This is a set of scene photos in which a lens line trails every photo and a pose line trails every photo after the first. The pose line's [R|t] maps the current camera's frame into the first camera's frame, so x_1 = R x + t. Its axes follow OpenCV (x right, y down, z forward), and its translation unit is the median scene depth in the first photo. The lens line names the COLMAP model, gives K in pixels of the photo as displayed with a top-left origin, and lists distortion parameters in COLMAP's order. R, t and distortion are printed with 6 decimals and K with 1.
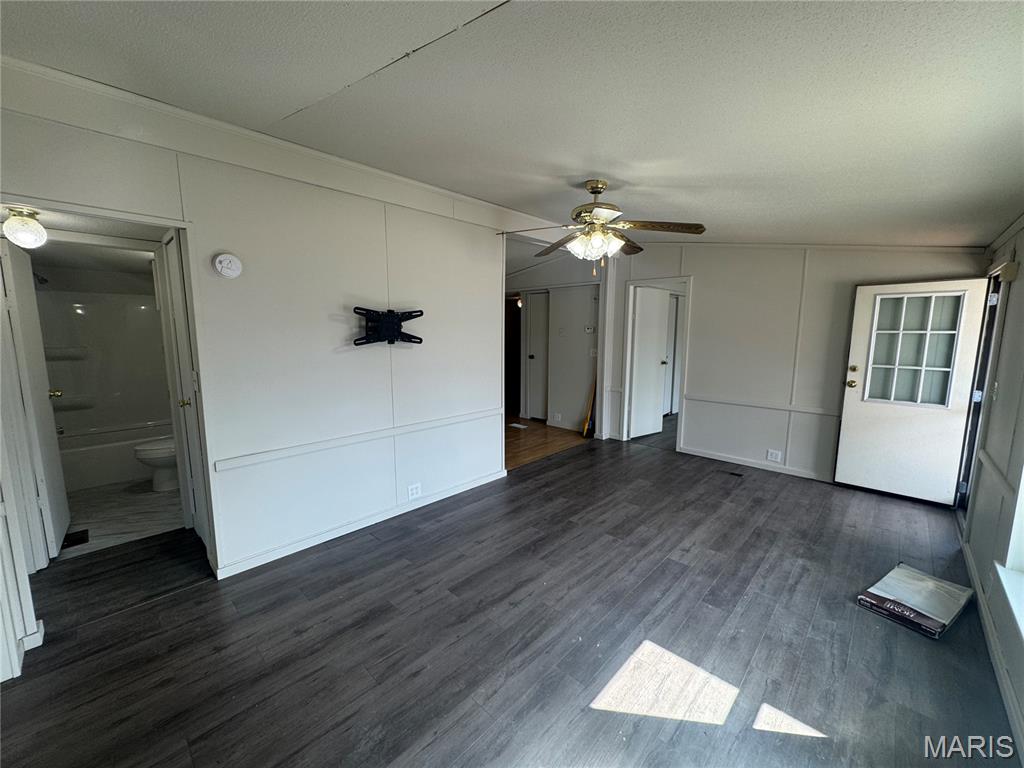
lens RADIAL K [[406.2, 0, 512.0], [0, 406.2, 384.0], [0, 0, 1]] dist [-0.002474, -0.000011]
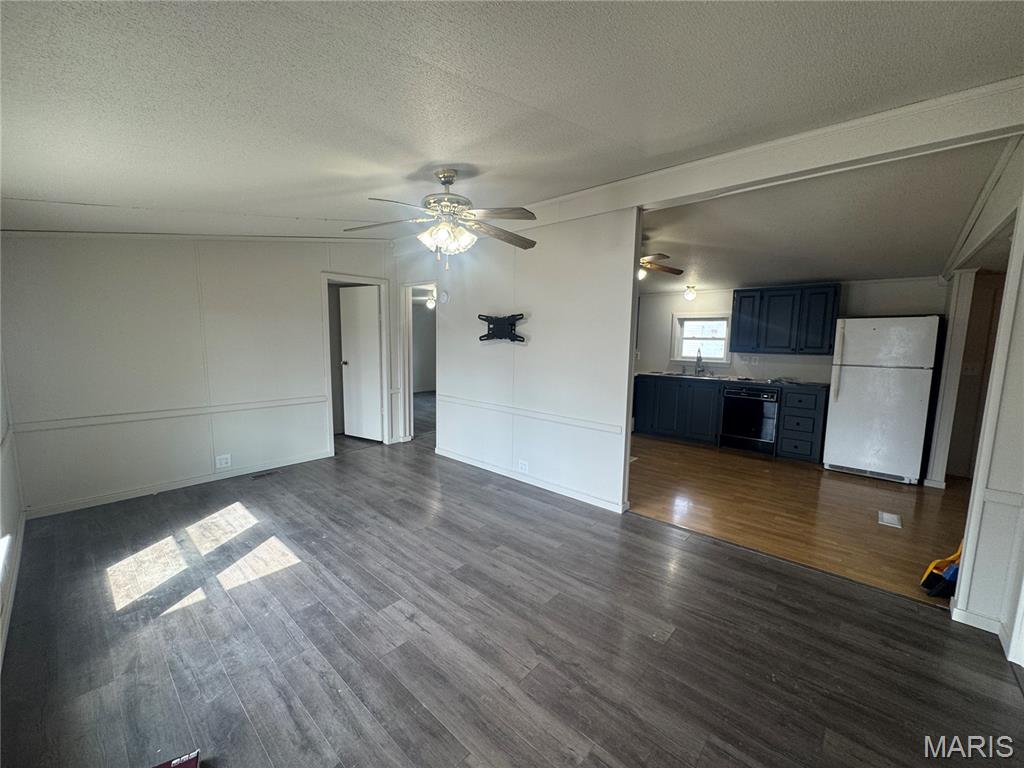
lens RADIAL K [[407.8, 0, 512.0], [0, 407.8, 384.0], [0, 0, 1]] dist [-0.001032, -0.000272]
pose [[0.034417, 0.118922, -0.992307, 1.197154], [-0.146450, 0.982777, 0.112700, -0.134550], [0.988619, 0.141444, 0.051240, 1.145975]]
